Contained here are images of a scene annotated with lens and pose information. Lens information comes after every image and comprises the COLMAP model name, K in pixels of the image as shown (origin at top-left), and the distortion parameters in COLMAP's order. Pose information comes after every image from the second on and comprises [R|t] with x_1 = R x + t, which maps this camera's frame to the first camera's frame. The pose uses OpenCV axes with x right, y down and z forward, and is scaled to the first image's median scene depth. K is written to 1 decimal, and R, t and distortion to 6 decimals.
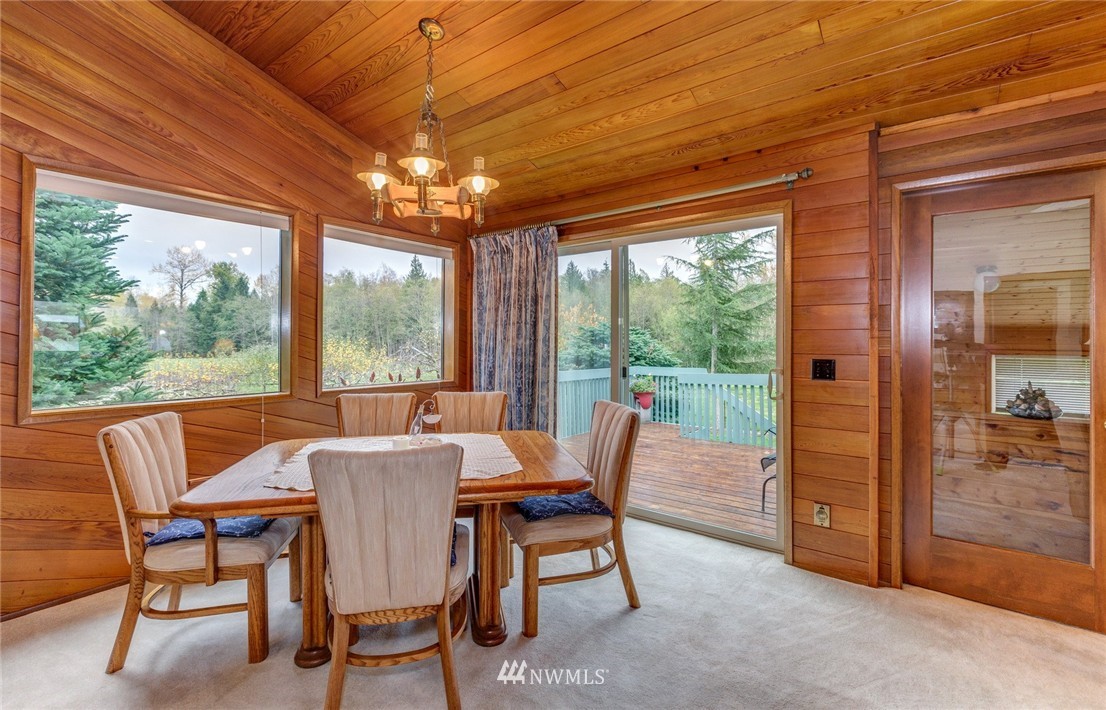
lens RADIAL K [[495.1, 0, 549.7], [0, 495.1, 338.4], [0, 0, 1]] dist [-0.001524, 0.000319]
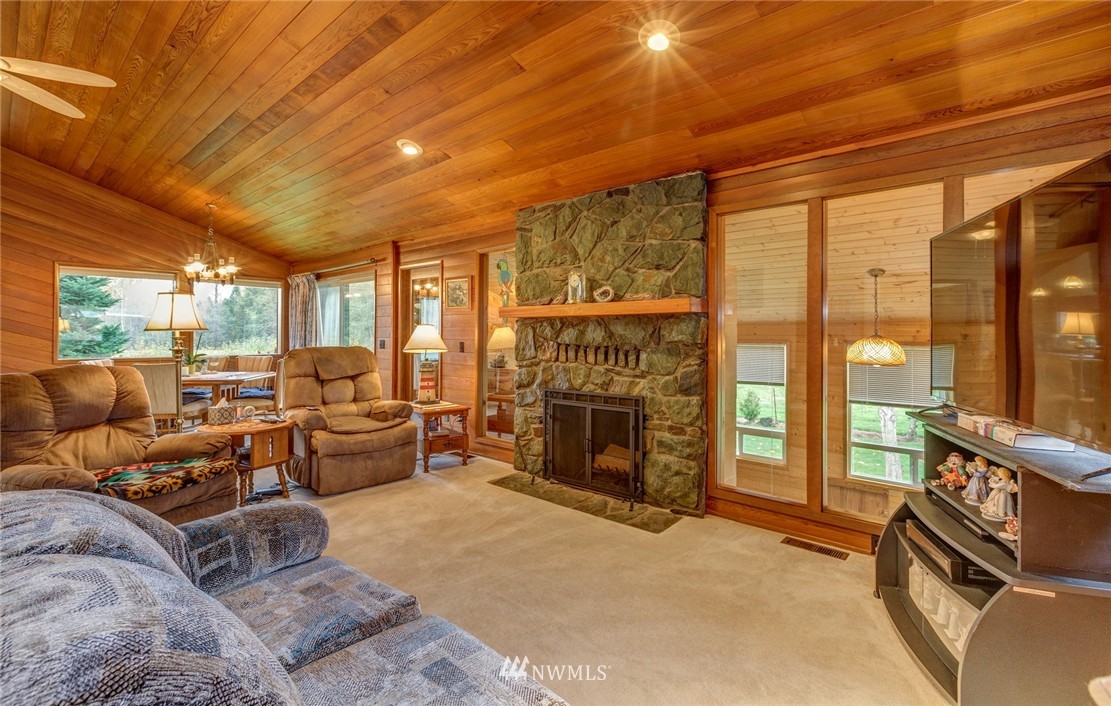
lens RADIAL K [[497.4, 0, 550.2], [0, 497.4, 332.5], [0, 0, 1]] dist [-0.001524, 0.000319]
pose [[0.998579, -0.000033, -0.053286, 0.914982], [0.000198, 0.999995, 0.003107, -0.000045], [0.053285, -0.003113, 0.998574, -0.803324]]
